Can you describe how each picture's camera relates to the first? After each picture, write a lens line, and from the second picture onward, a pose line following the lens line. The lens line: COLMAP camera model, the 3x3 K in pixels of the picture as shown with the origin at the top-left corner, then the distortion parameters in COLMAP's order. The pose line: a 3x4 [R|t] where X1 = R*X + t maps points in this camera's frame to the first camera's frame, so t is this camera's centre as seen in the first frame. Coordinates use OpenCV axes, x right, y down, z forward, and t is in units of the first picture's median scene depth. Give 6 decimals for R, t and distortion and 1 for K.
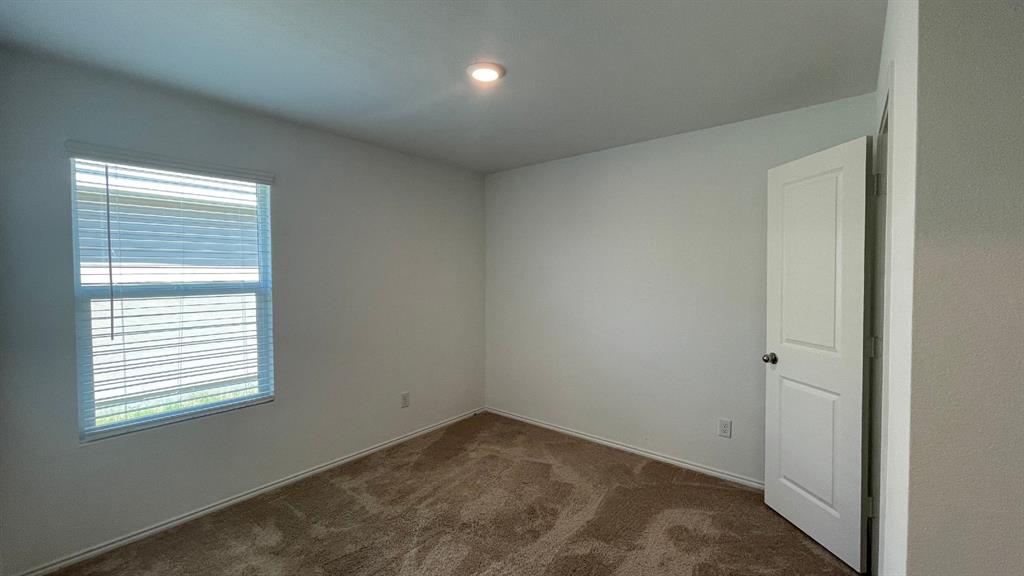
lens RADIAL K [[412.0, 0, 515.5], [0, 412.0, 288.2], [0, 0, 1]] dist [-0.001443, -0.000163]
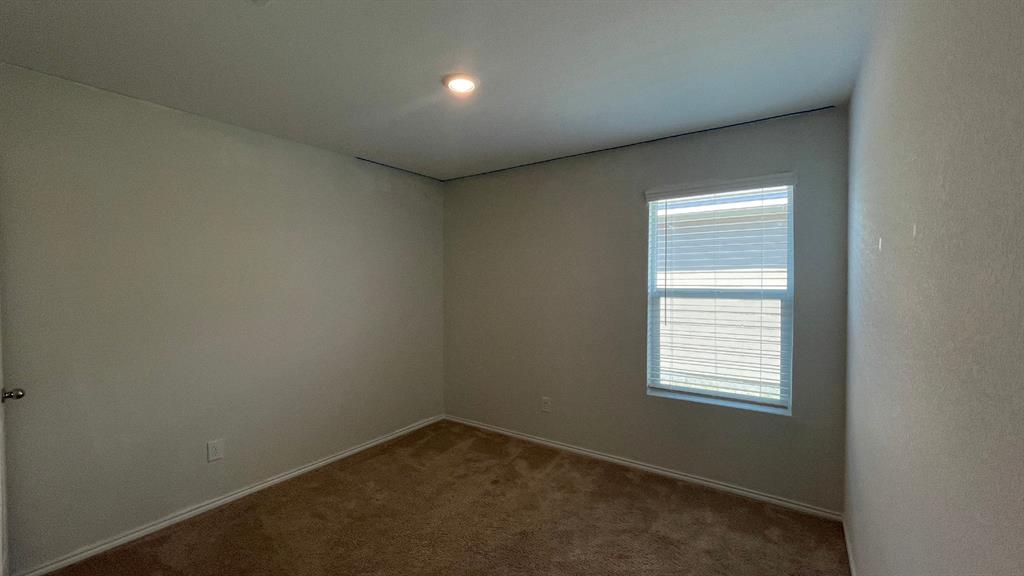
lens RADIAL K [[412.0, 0, 515.5], [0, 412.0, 288.2], [0, 0, 1]] dist [-0.001443, -0.000163]
pose [[0.080646, 0.025130, -0.996426, 0.353819], [-0.033203, 0.999195, 0.022513, -0.016938], [0.996190, 0.031269, 0.081415, 0.363015]]
